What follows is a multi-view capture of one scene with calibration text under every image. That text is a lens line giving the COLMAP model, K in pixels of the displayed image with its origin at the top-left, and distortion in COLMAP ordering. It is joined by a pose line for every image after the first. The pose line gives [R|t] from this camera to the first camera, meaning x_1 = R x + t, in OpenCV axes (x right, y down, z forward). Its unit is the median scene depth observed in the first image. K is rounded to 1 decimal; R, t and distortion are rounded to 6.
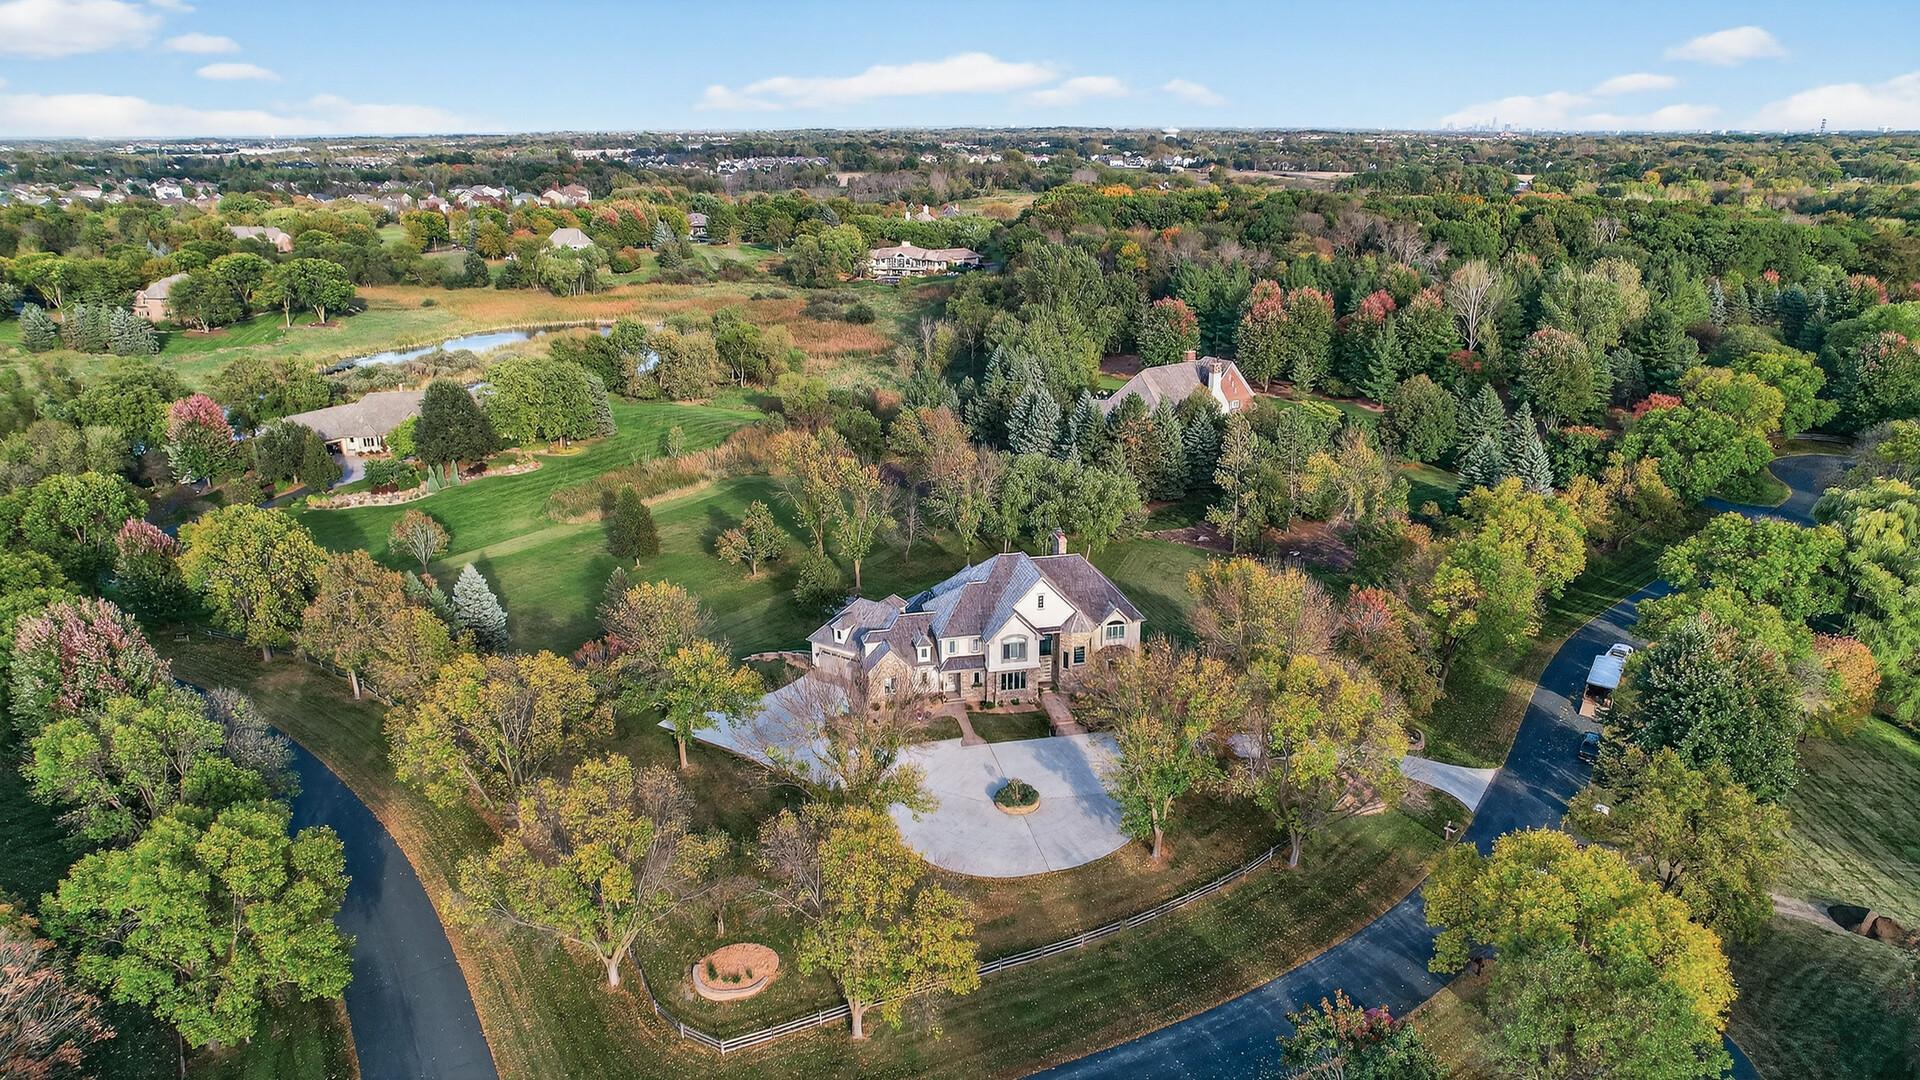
lens RADIAL K [[1252.9, 0, 960.0], [0, 1252.9, 540.0], [0, 0, 1]] dist [-0.000942, 0.025870]
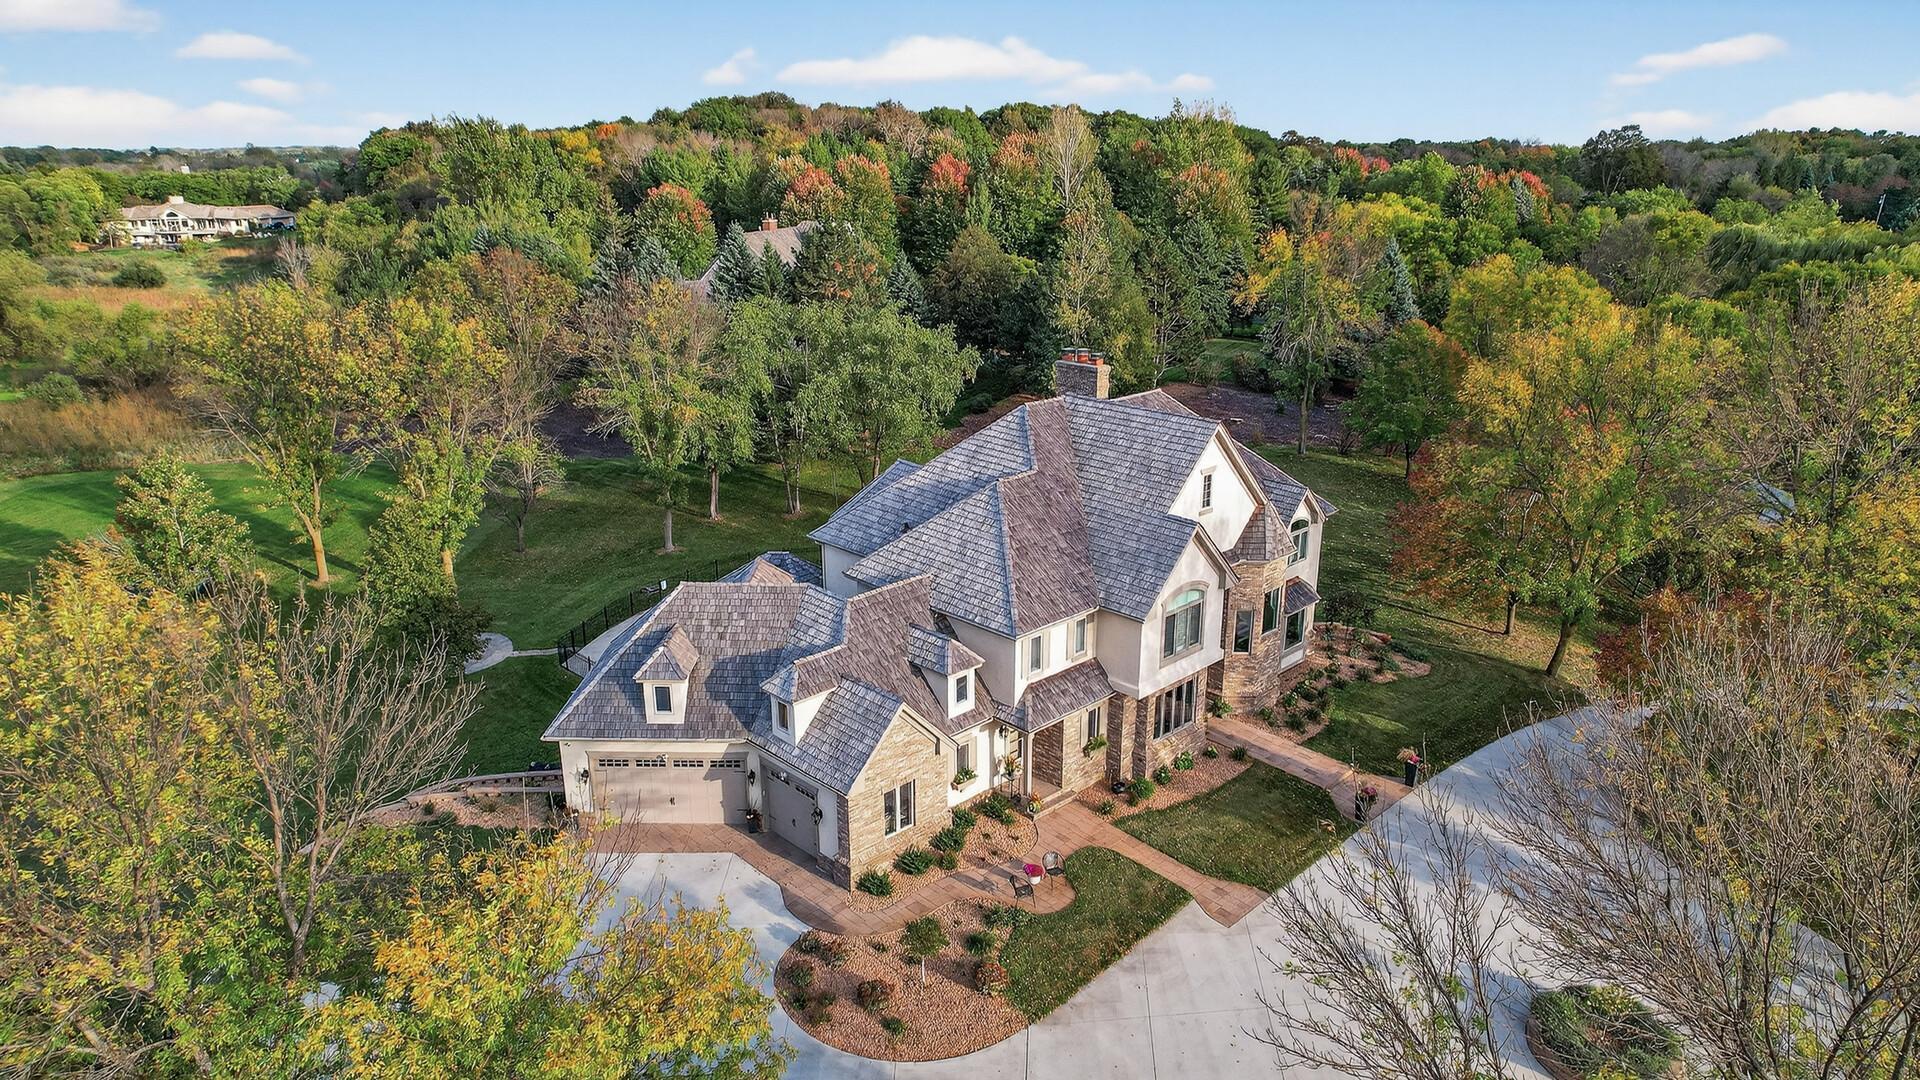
lens RADIAL K [[1252.9, 0, 960.0], [0, 1252.9, 540.0], [0, 0, 1]] dist [-0.000942, 0.025870]
pose [[0.855457, -0.163363, 0.491432, -0.184921], [0.170139, 0.984925, 0.031243, 0.037294], [-0.489127, 0.056885, 0.870355, 0.671740]]
